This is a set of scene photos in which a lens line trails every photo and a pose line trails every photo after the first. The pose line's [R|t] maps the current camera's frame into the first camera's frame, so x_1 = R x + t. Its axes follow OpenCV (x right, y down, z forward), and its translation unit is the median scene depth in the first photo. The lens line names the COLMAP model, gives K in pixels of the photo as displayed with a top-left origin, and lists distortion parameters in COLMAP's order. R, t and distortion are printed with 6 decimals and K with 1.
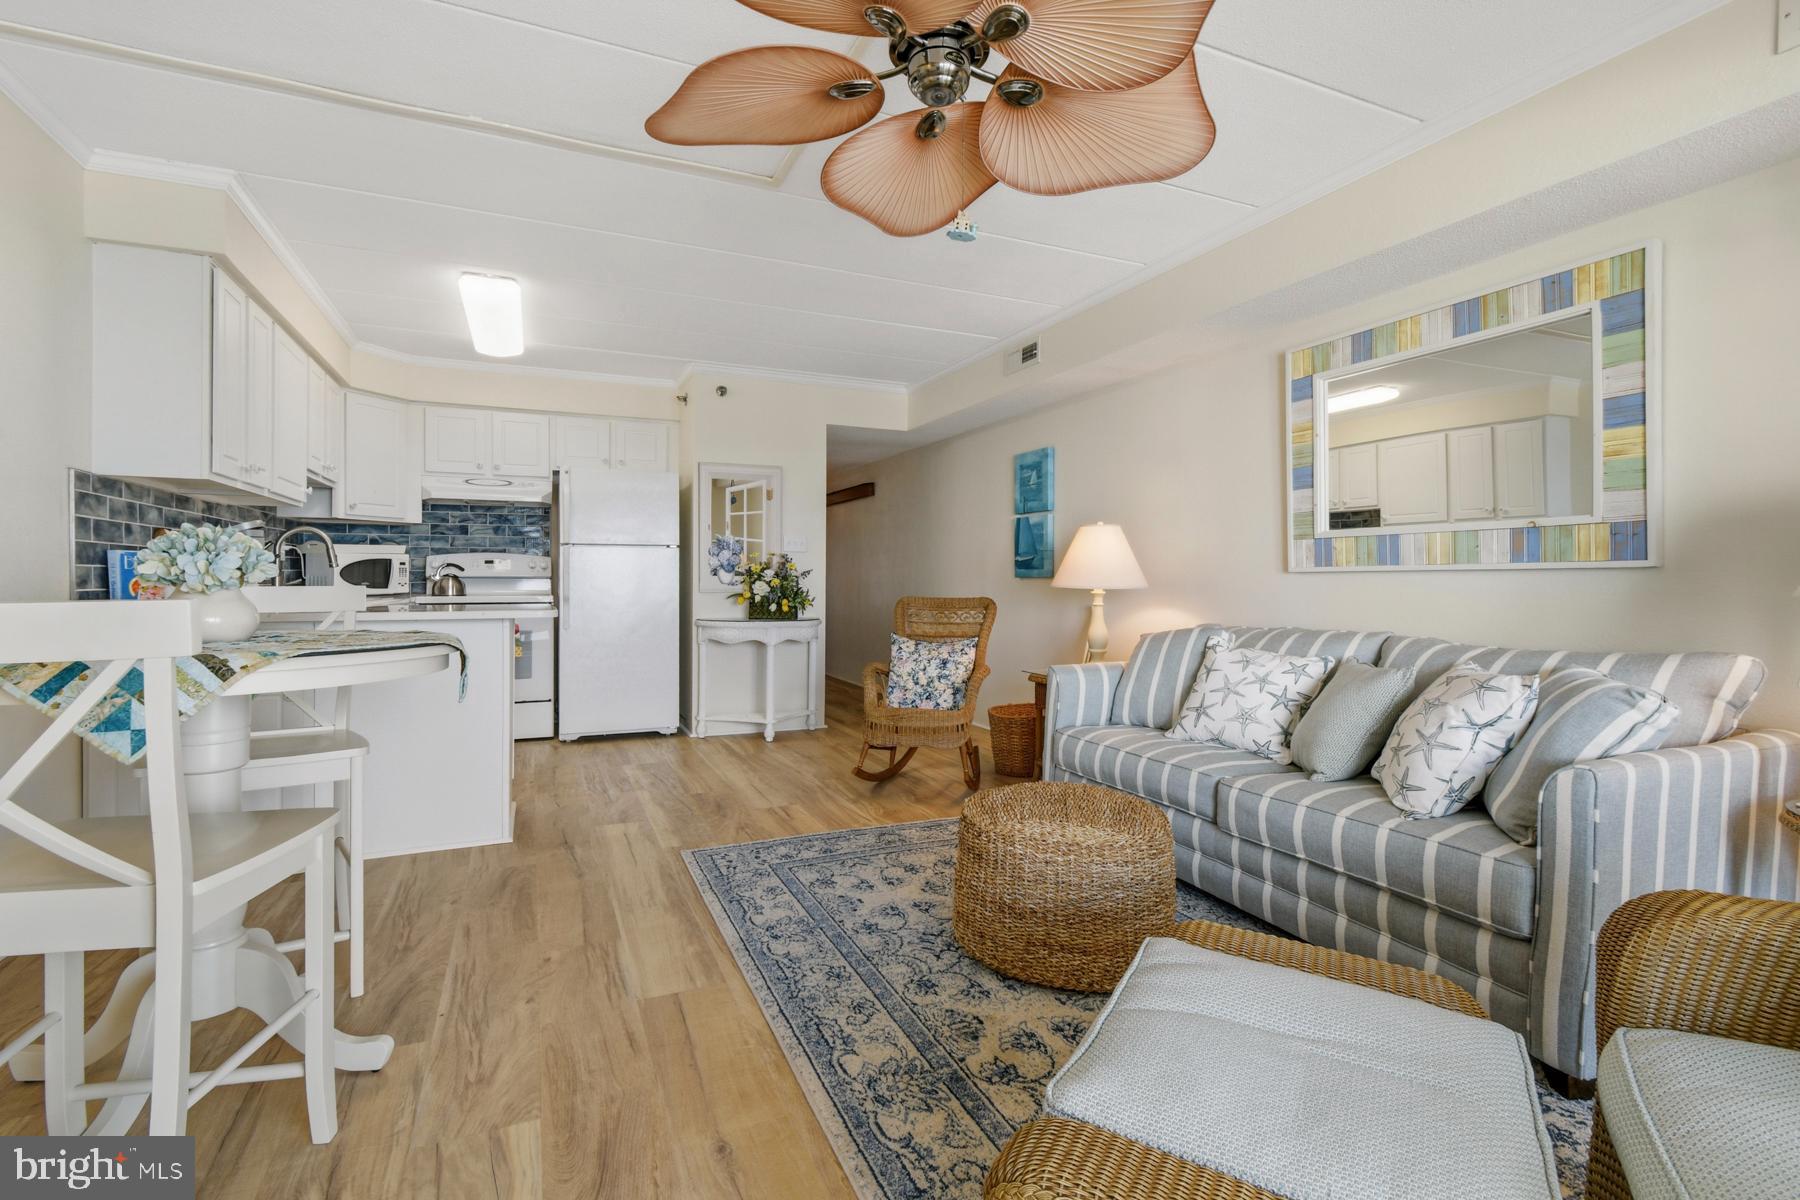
lens RADIAL K [[825.1, 0, 894.7], [0, 825.1, 584.0], [0, 0, 1]] dist [0.005246, -0.004218]
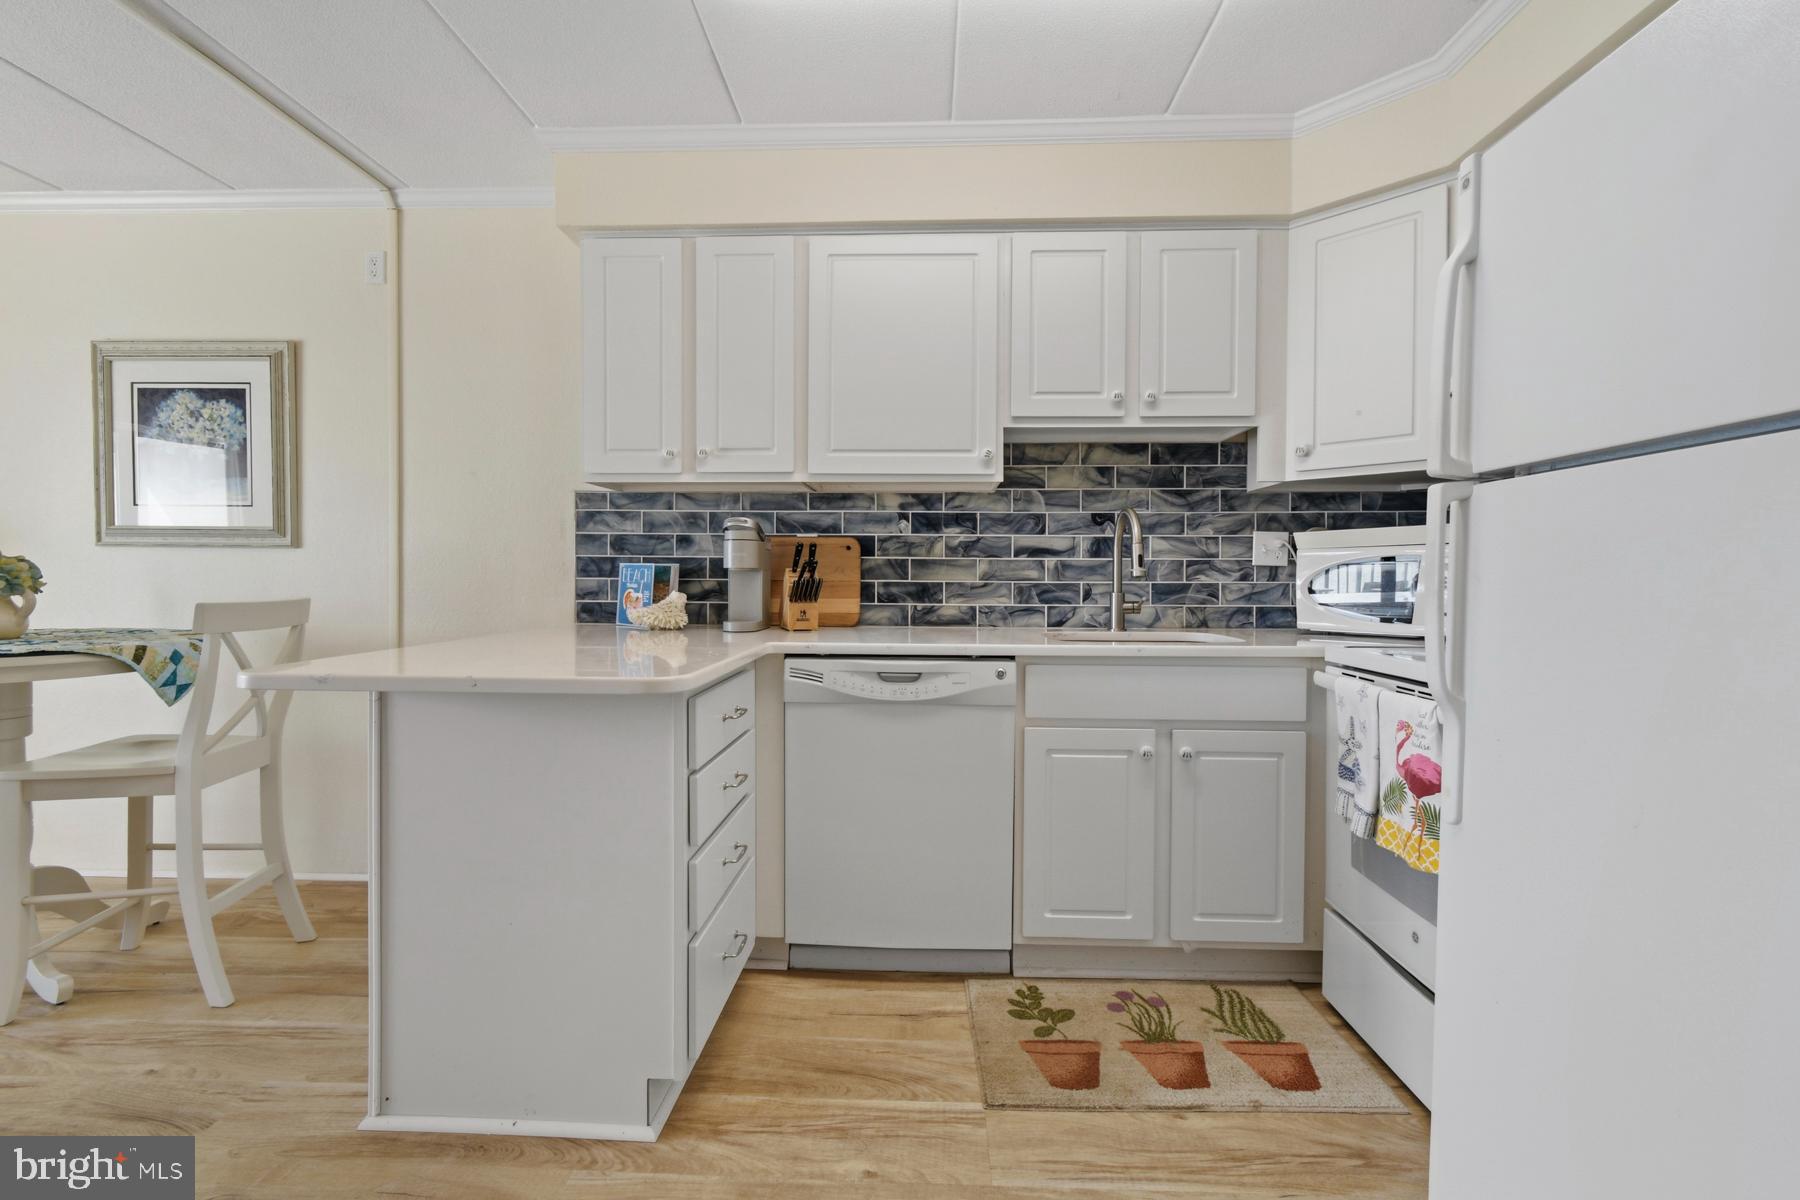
lens RADIAL K [[807.3, 0, 898.0], [0, 807.3, 587.7], [0, 0, 1]] dist [0.003191, -0.000664]
pose [[-0.439420, 0.008527, -0.898241, -0.193680], [-0.013931, 0.999770, 0.016306, -0.031014], [0.898174, 0.019678, -0.439200, 1.712325]]
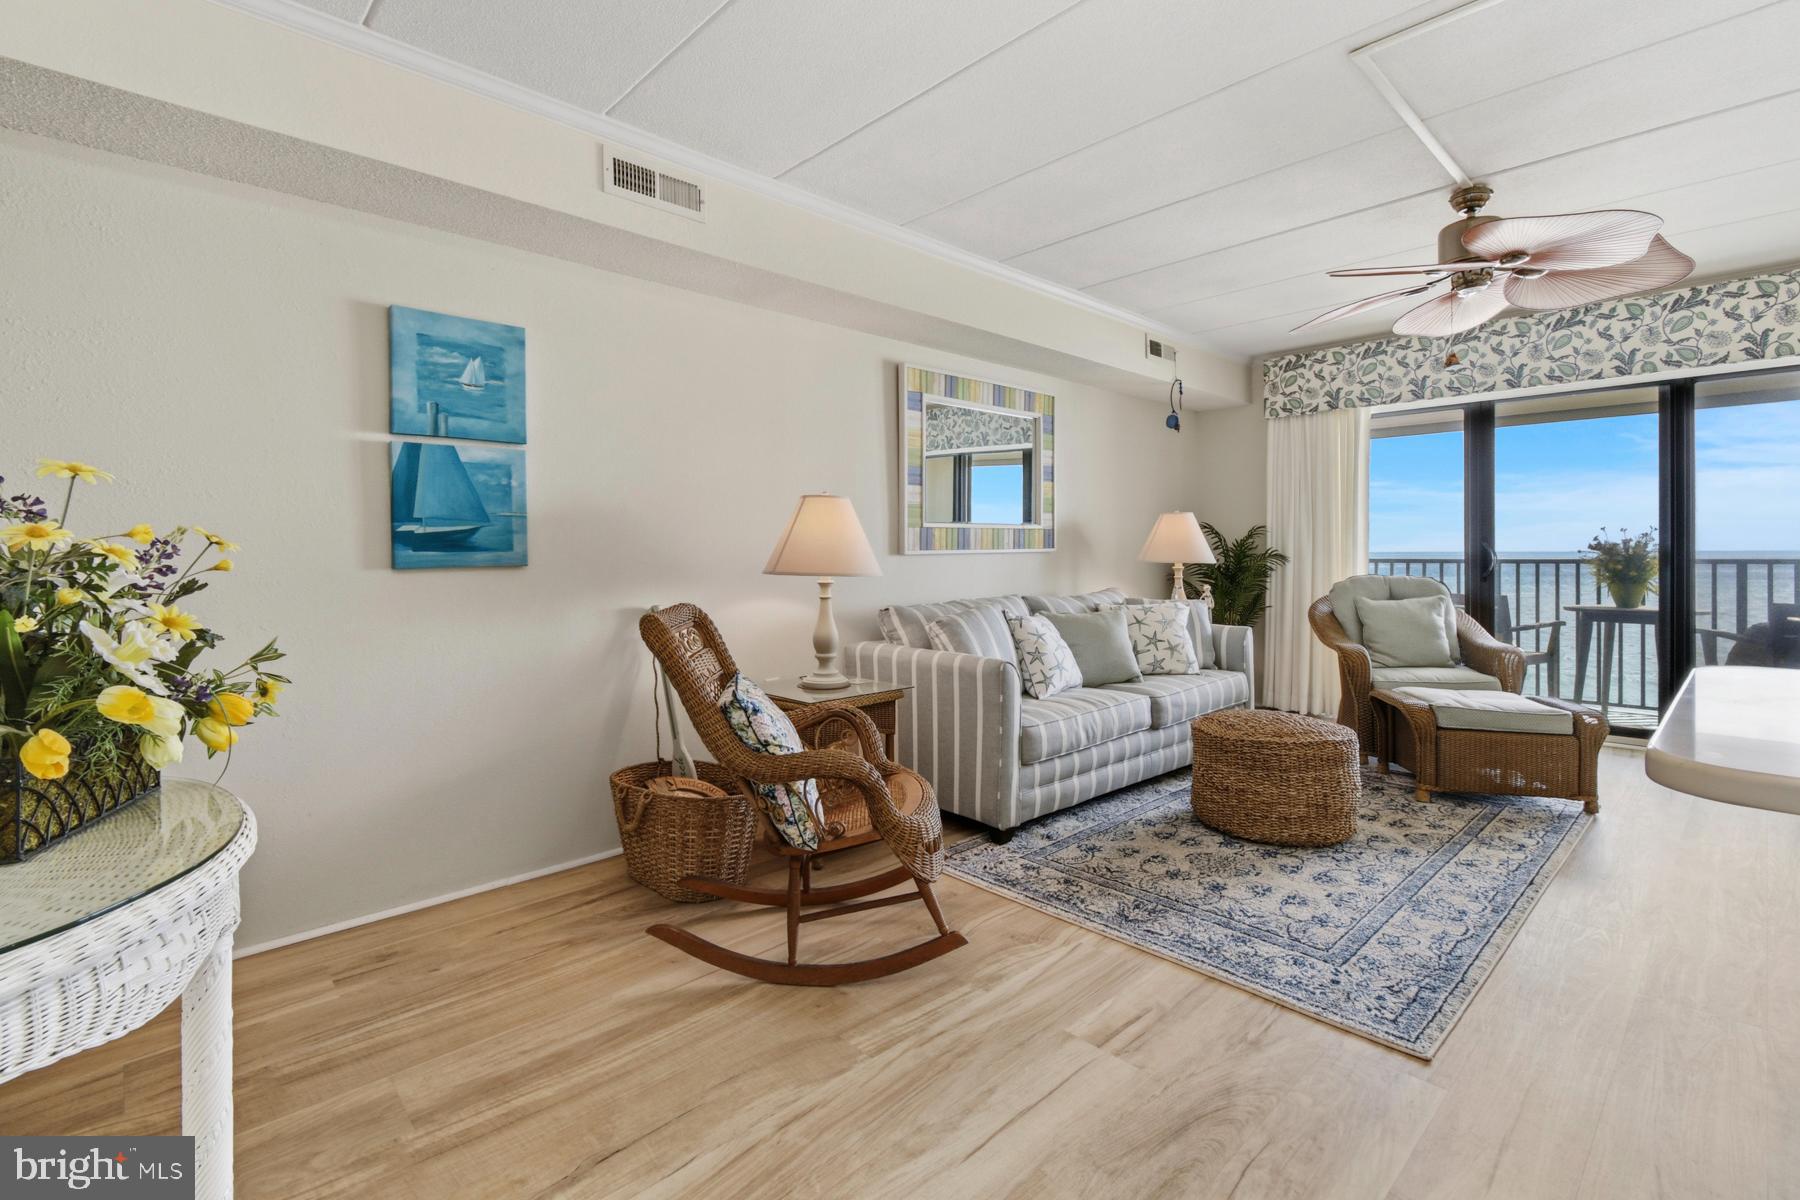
lens RADIAL K [[817.4, 0, 908.3], [0, 817.4, 554.1], [0, 0, 1]] dist [0.000448, -0.001246]
pose [[-0.338219, -0.005564, 0.941051, -0.729029], [0.011931, 0.999877, 0.010200, -0.032572], [-0.940992, 0.014678, -0.338110, 1.671696]]
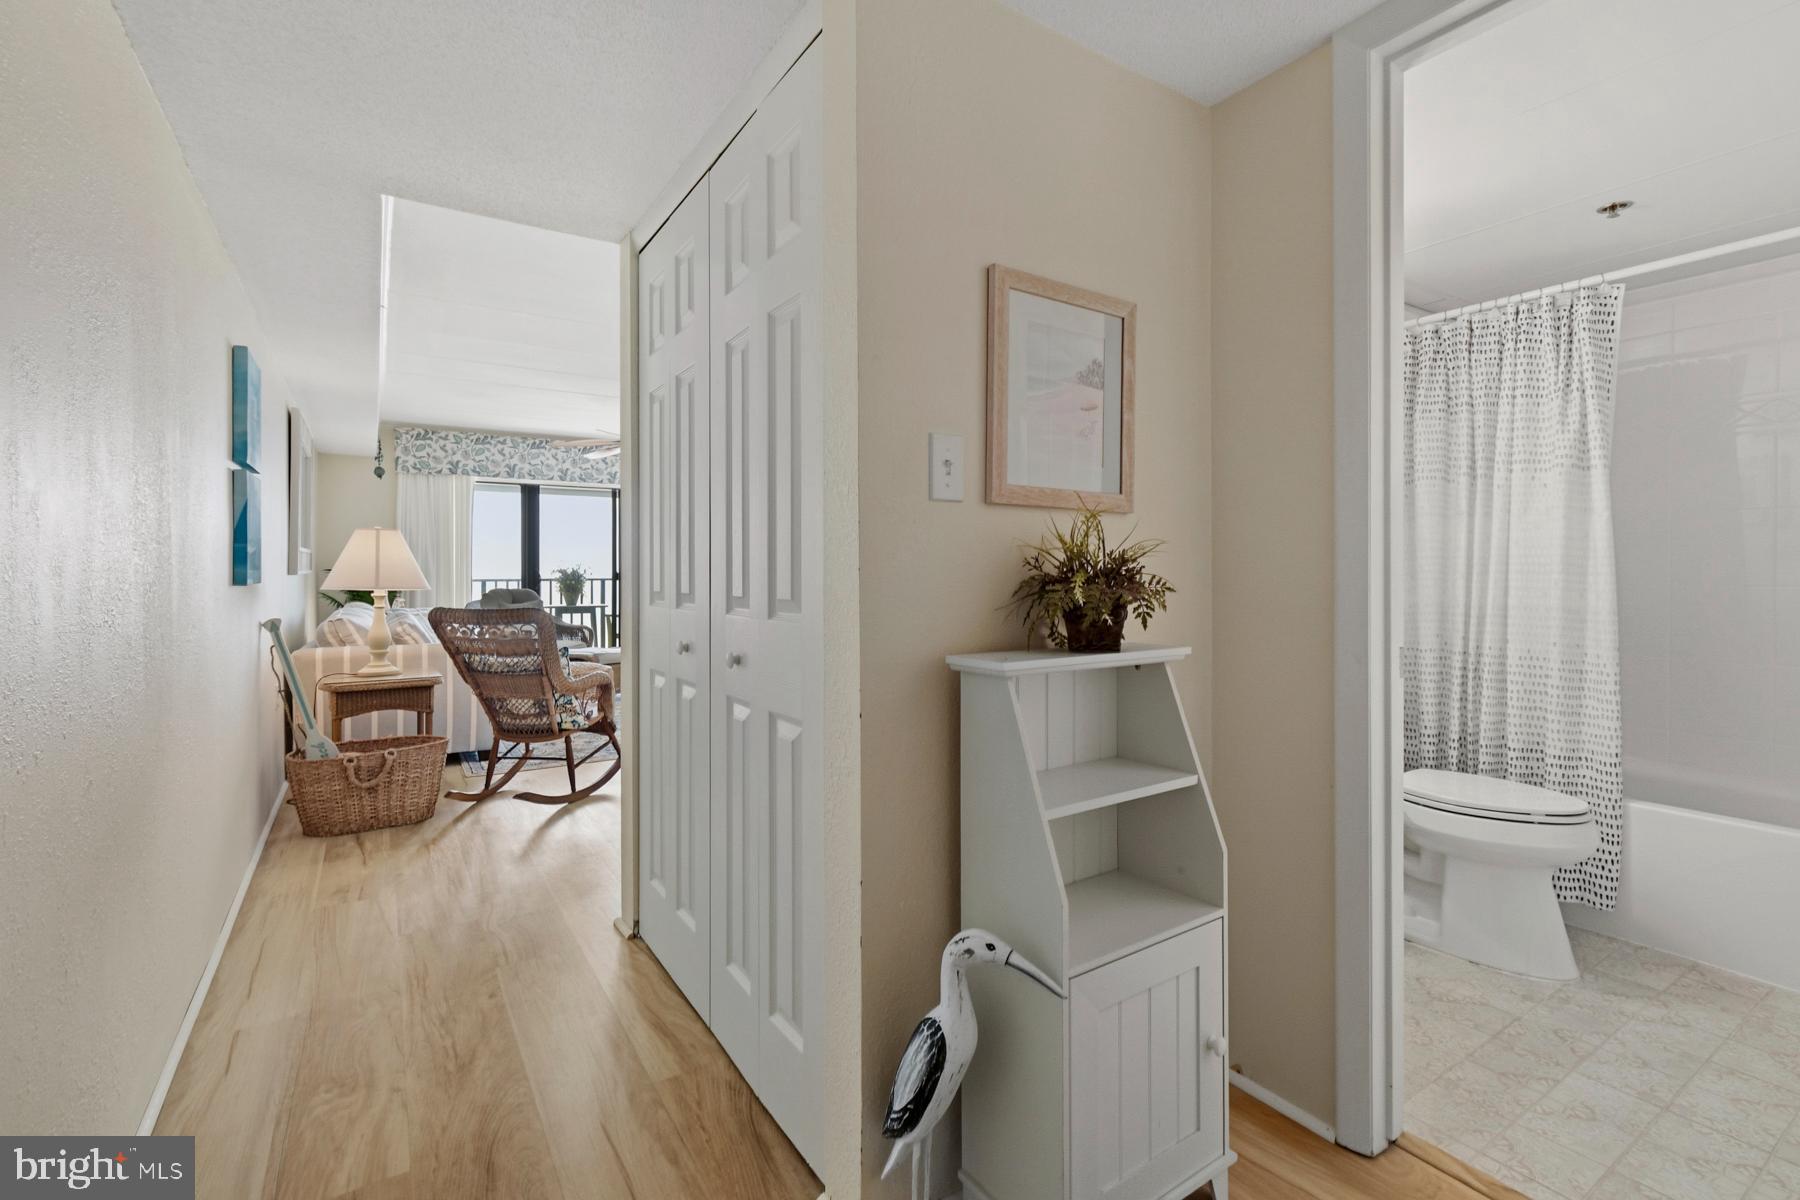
lens RADIAL K [[809.5, 0, 903.5], [0, 809.5, 571.0], [0, 0, 1]] dist [0.001447, -0.001708]
pose [[-0.987344, -0.002075, -0.158581, -0.338222], [-0.003266, 0.999968, 0.007248, -0.040248], [0.158561, 0.007675, -0.987319, 2.953308]]
